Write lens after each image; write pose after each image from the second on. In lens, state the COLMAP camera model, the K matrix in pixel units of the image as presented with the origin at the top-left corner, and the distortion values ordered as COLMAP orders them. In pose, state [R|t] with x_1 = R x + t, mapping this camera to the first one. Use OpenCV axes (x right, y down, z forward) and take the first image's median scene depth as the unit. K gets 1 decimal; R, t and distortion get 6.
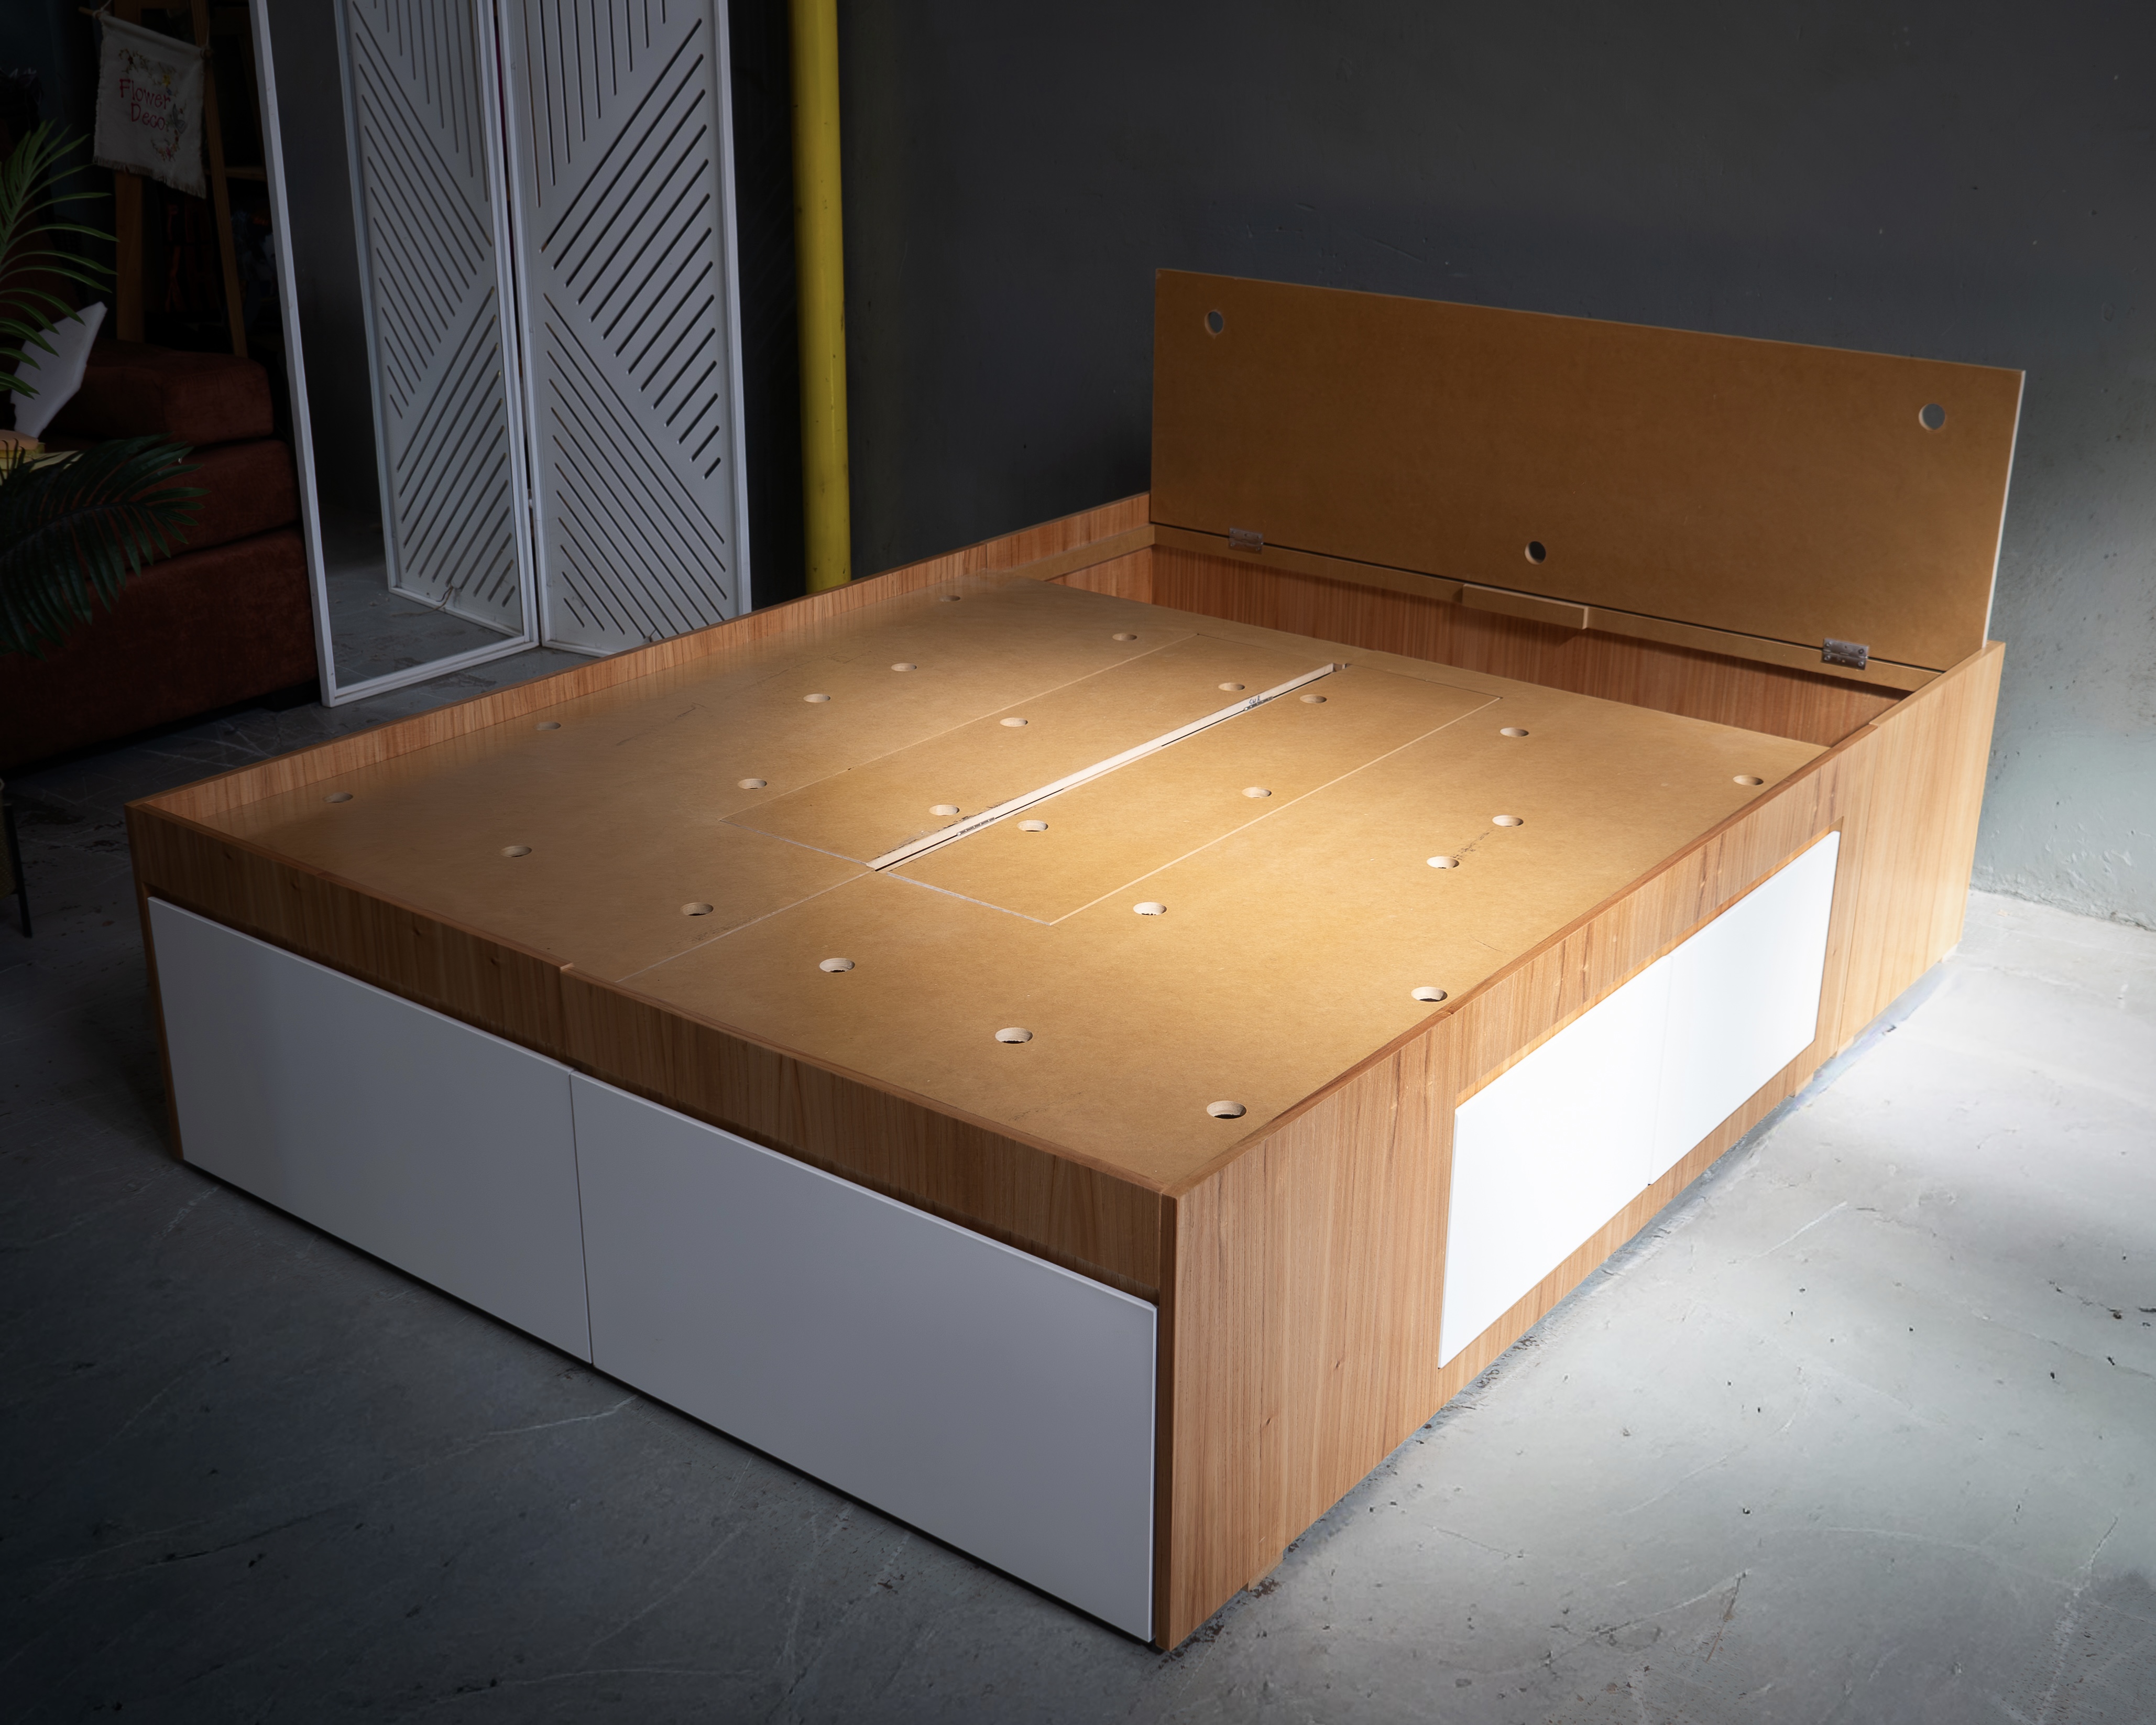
lens RADIAL K [[2454.4, 0, 1078.0], [0, 2454.4, 862.5], [0, 0, 1]] dist [0.006272, 0.027851]
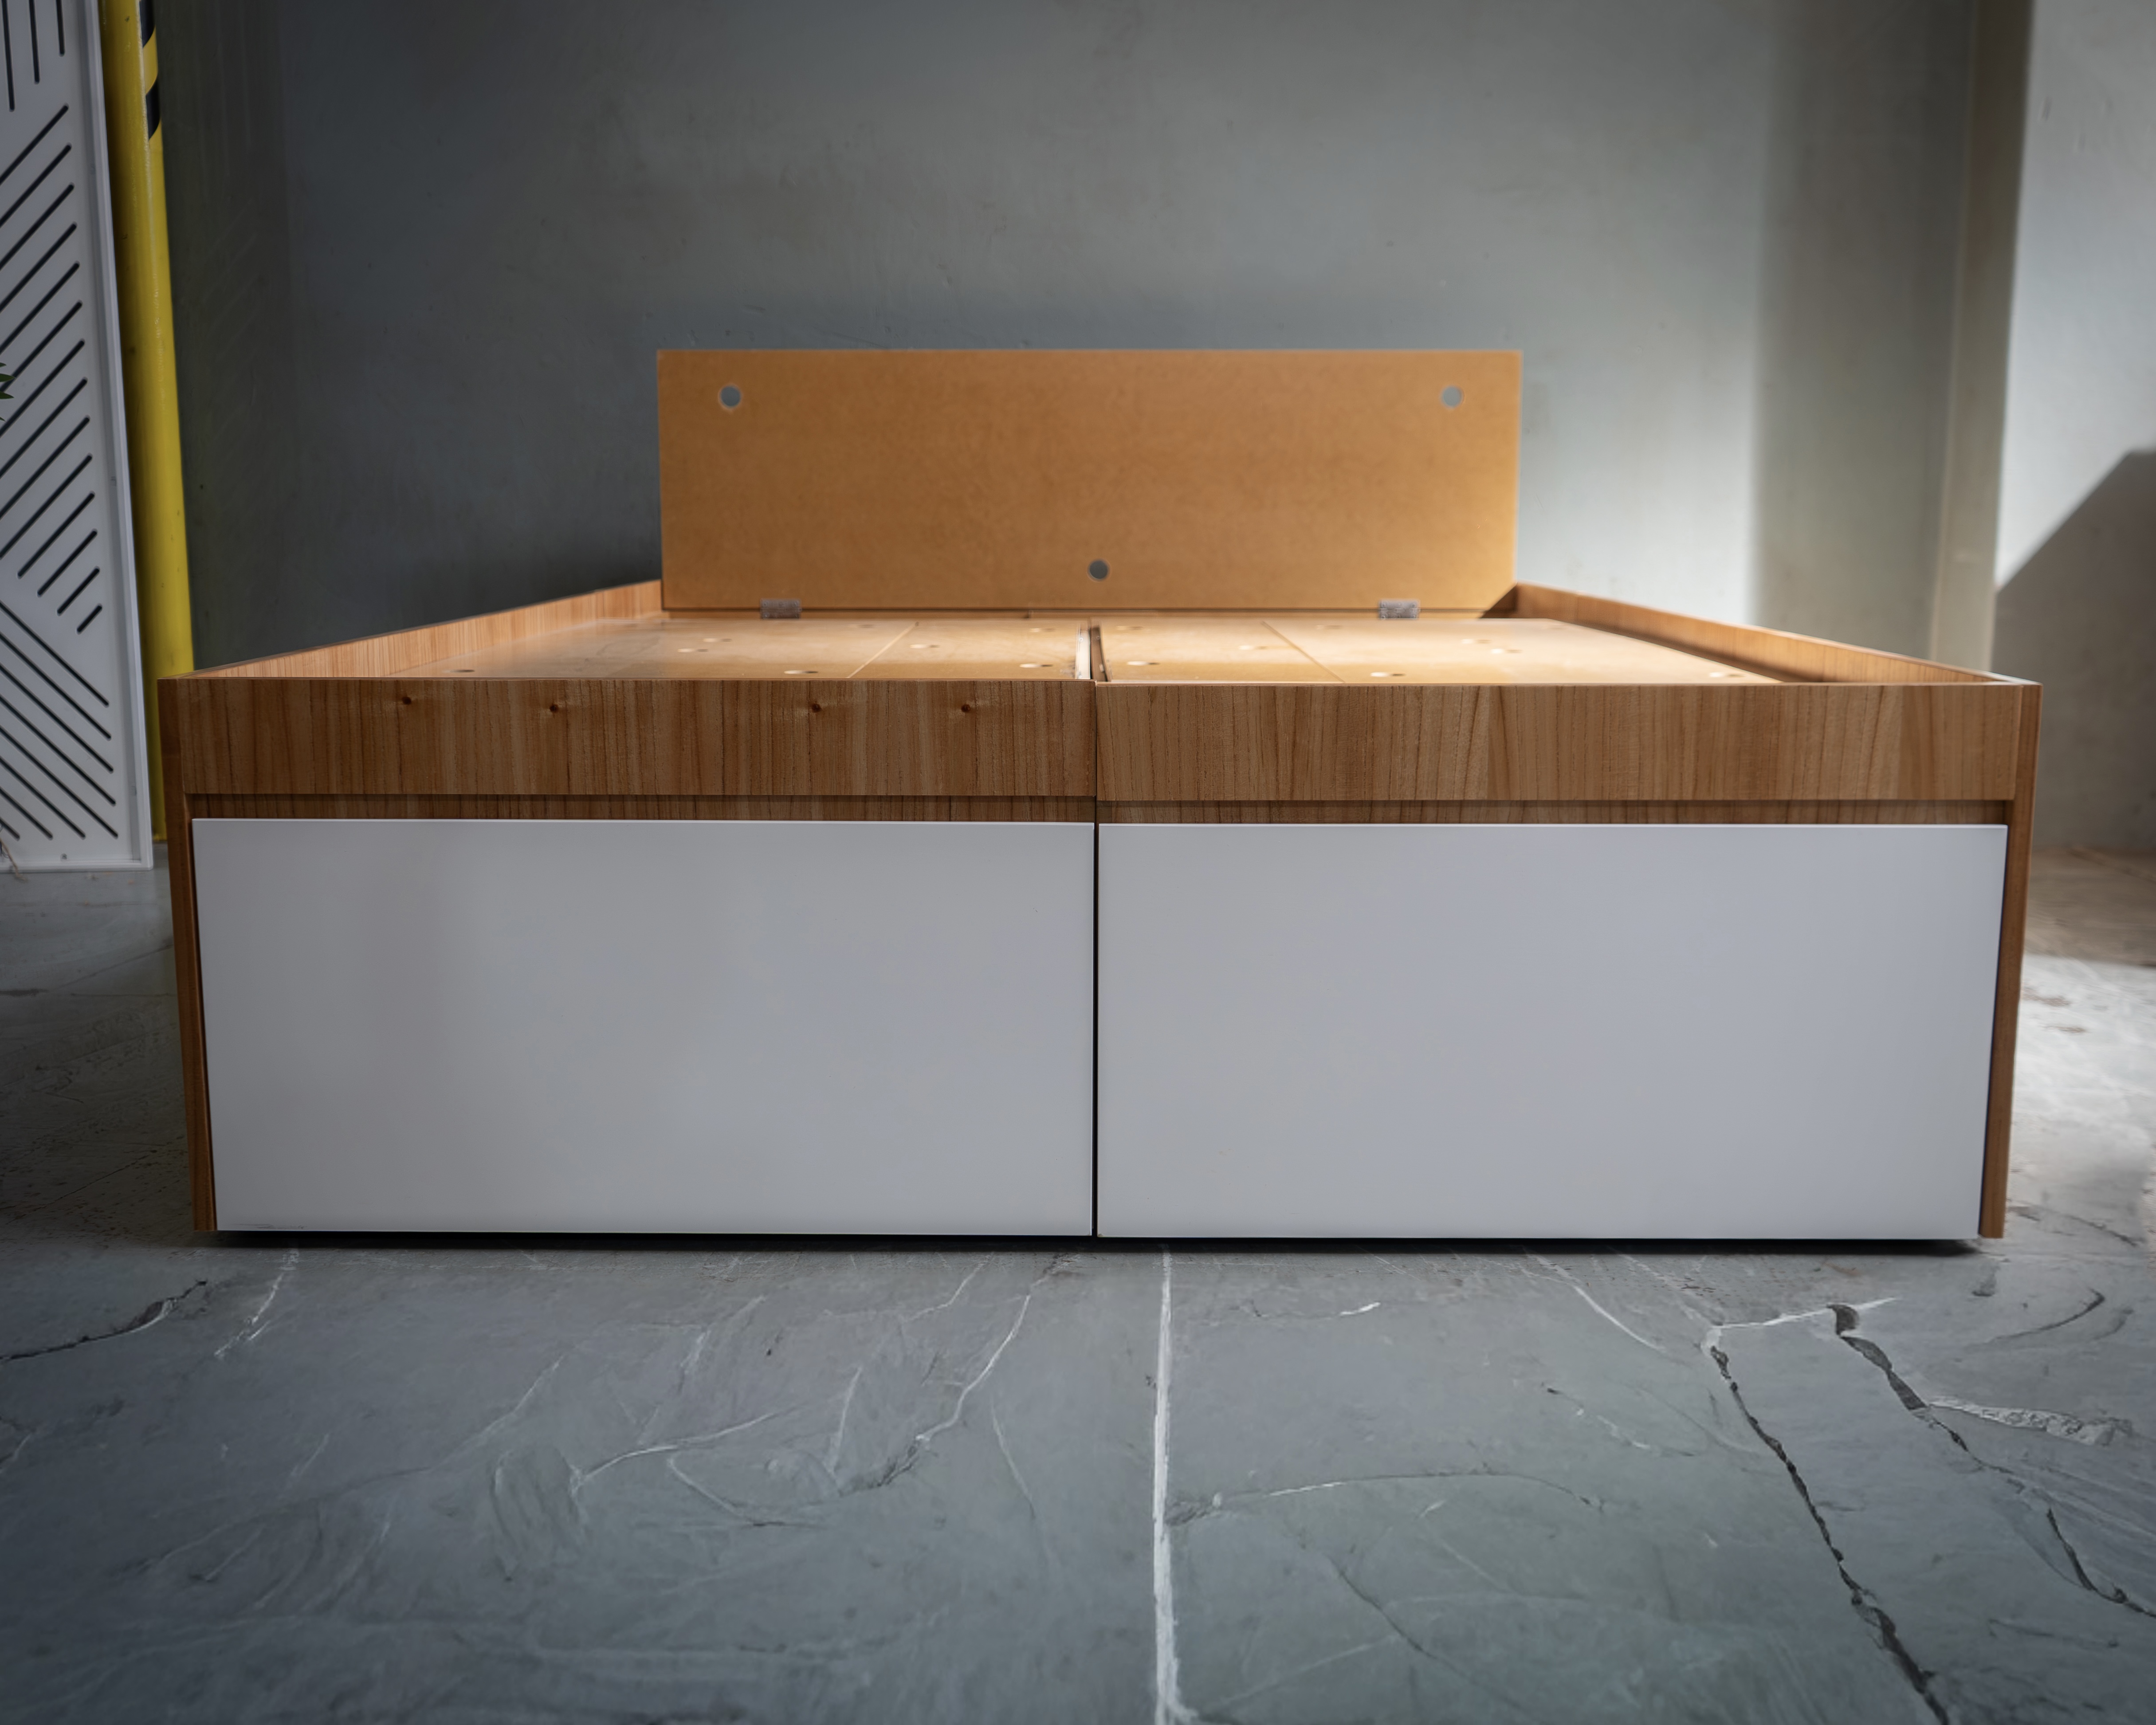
lens RADIAL K [[2104.8, 0, 1033.7], [0, 2104.8, 864.3], [0, 0, 1]] dist [-0.009064, 0.020949]
pose [[0.804757, -0.107109, 0.583861, -0.424877], [0.223455, 0.965898, -0.130803, 0.124166], [-0.549940, 0.235731, 0.801247, 0.318535]]
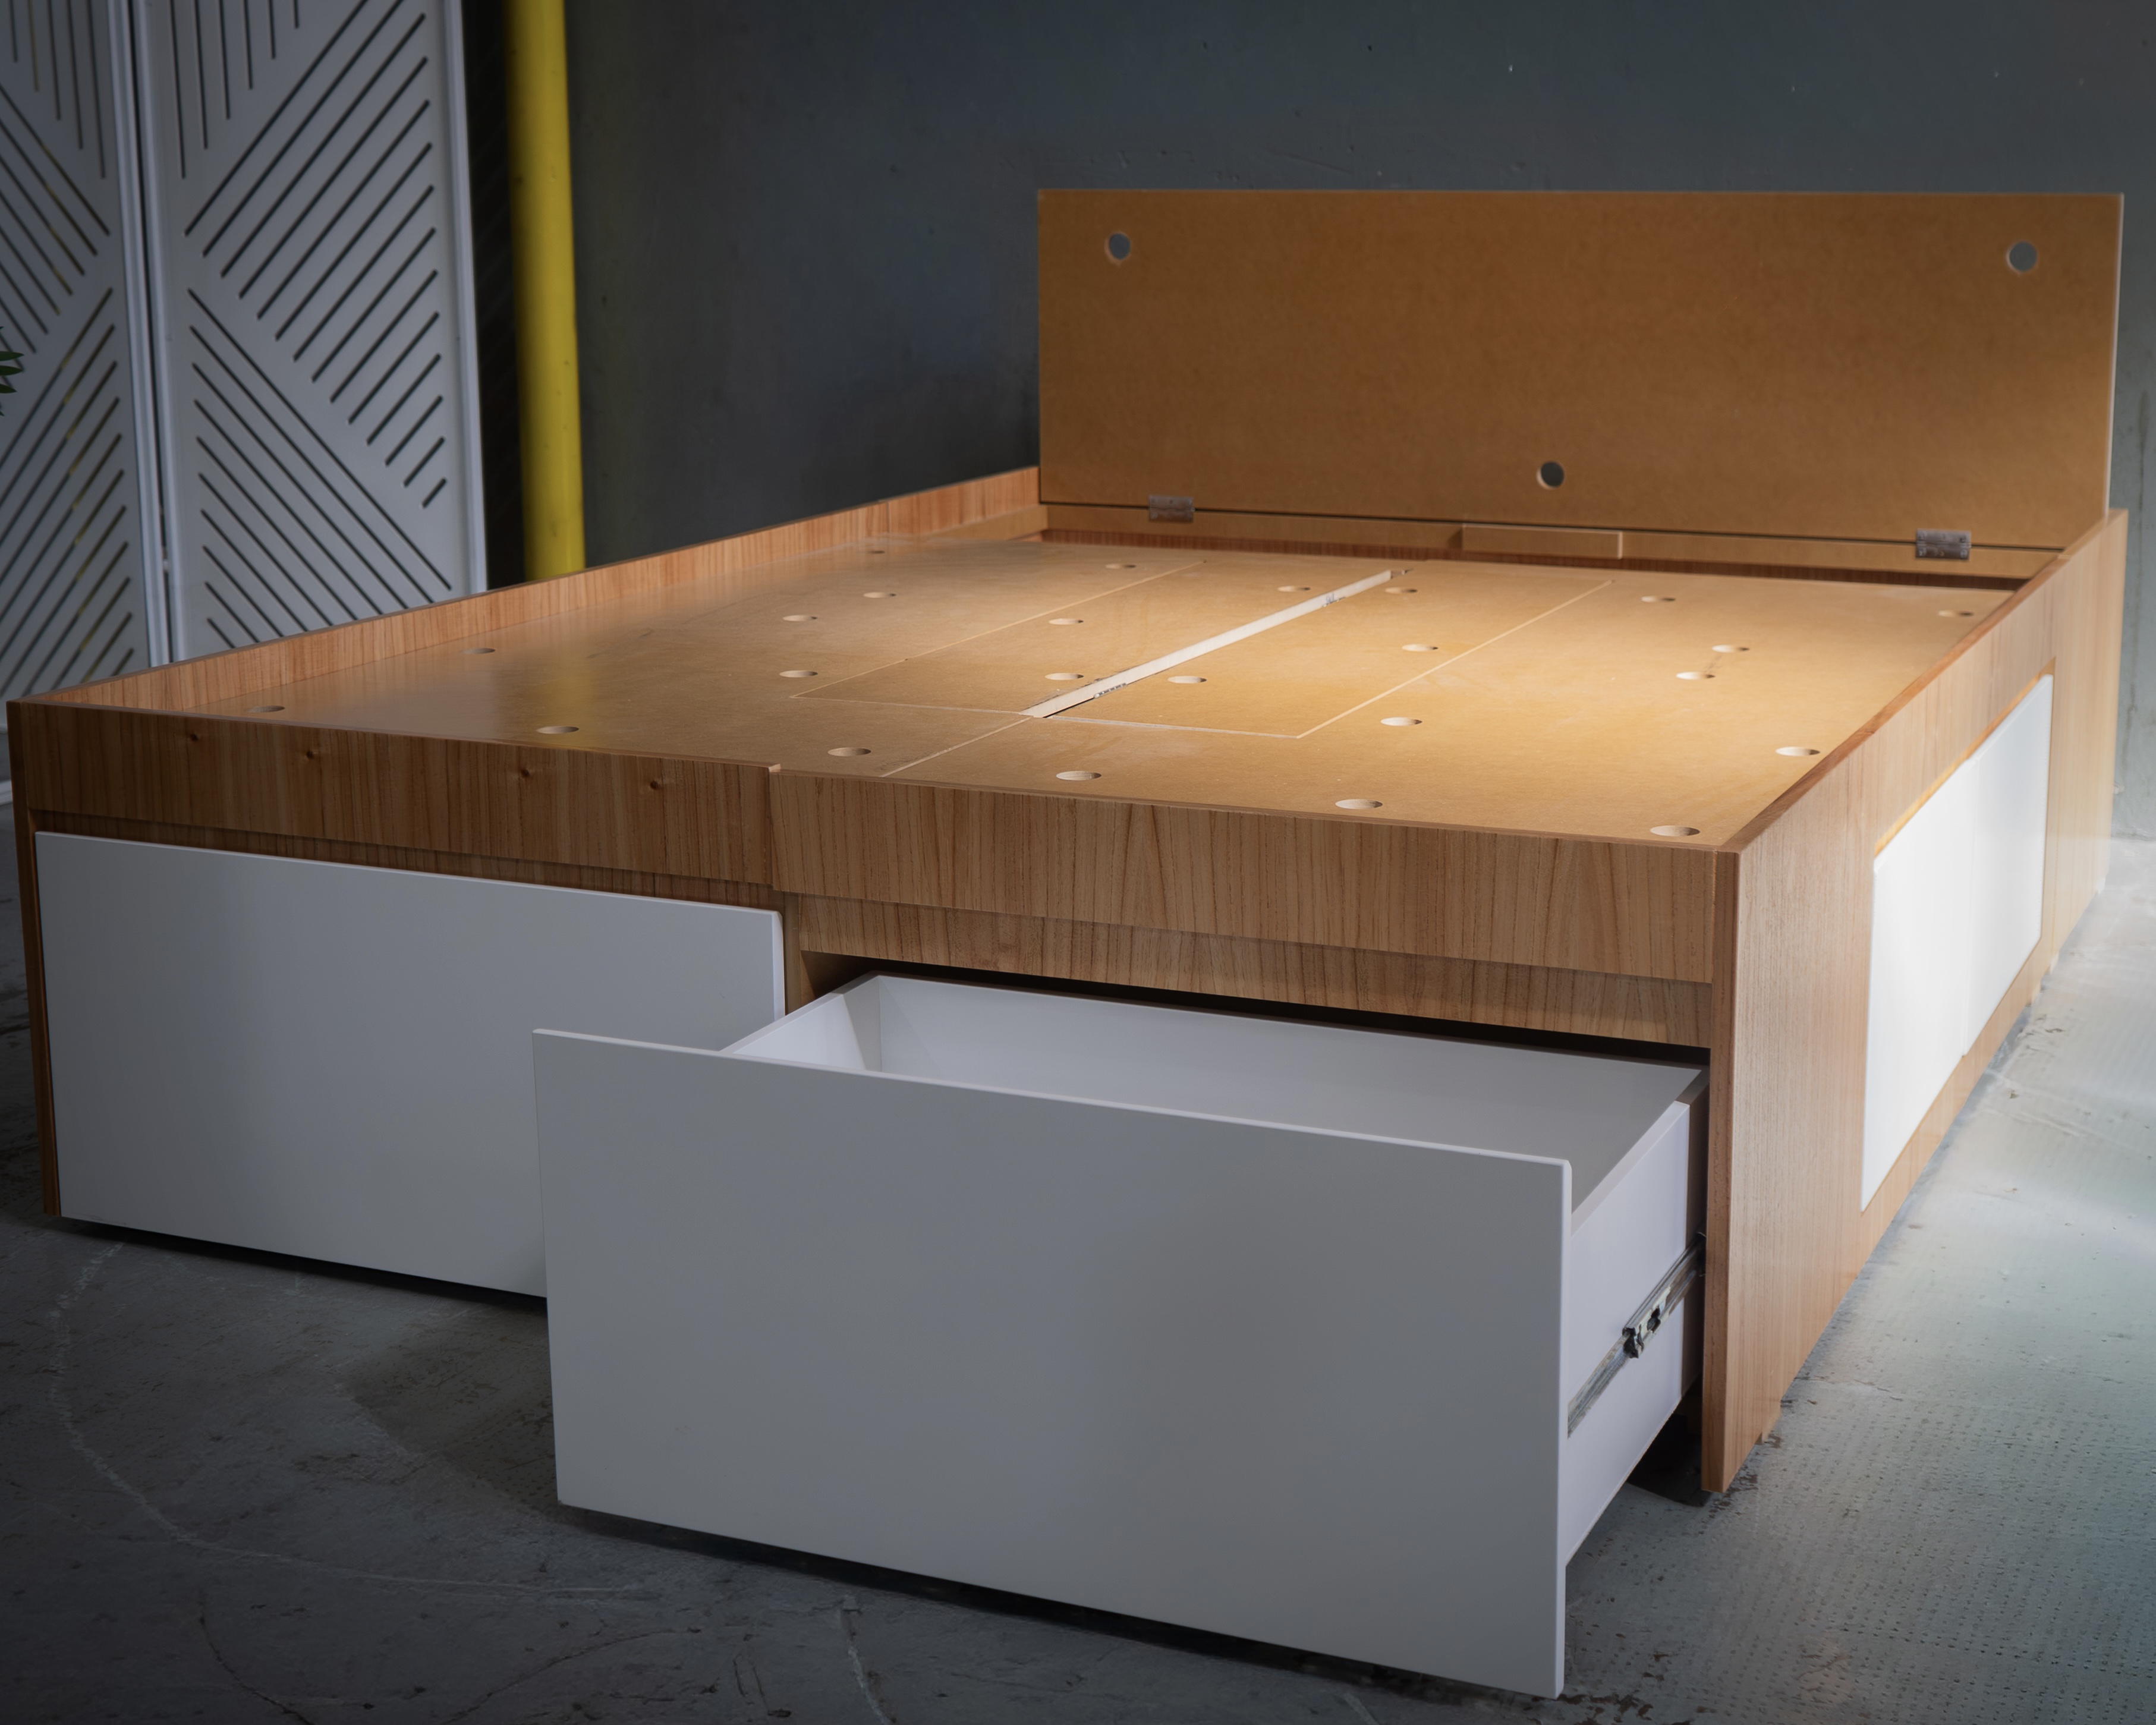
lens RADIAL K [[3139.4, 0, 1132.6], [0, 3139.4, 755.7], [0, 0, 1]] dist [0.018408, 0.005842]
pose [[0.972279, -0.057704, 0.226592, -0.215842], [0.097569, 0.980795, -0.168884, 0.144911], [-0.212495, 0.186311, 0.959236, 0.019489]]
